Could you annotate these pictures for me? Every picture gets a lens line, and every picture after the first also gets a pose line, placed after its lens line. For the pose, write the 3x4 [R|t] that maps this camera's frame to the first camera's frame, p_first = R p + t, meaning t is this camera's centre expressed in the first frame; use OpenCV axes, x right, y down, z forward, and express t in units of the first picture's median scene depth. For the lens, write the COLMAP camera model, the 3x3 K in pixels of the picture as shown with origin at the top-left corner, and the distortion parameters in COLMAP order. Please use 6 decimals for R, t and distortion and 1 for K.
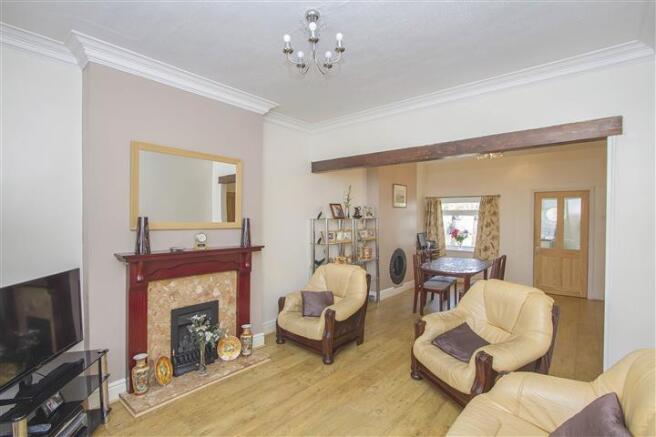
lens RADIAL K [[309.2, 0, 330.0], [0, 309.2, 220.9], [0, 0, 1]] dist [-0.000922, 0.000079]
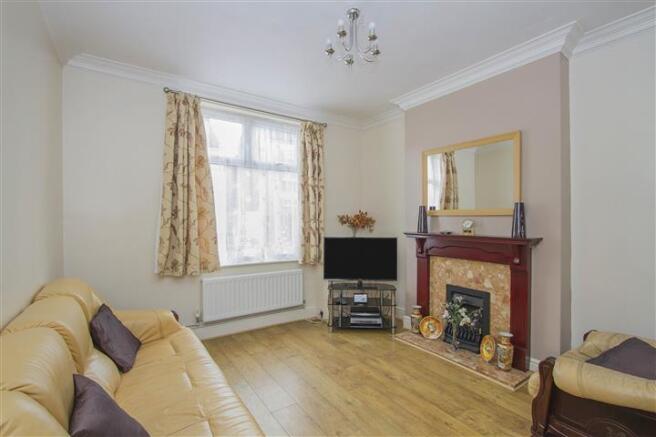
lens RADIAL K [[309.2, 0, 330.0], [0, 309.2, 220.7], [0, 0, 1]] dist [-0.000922, 0.000079]
pose [[-0.261197, -0.003794, -0.965278, 0.694786], [-0.008264, 0.999964, -0.001694, 0.049569], [0.965250, 0.007534, -0.261219, 0.826996]]
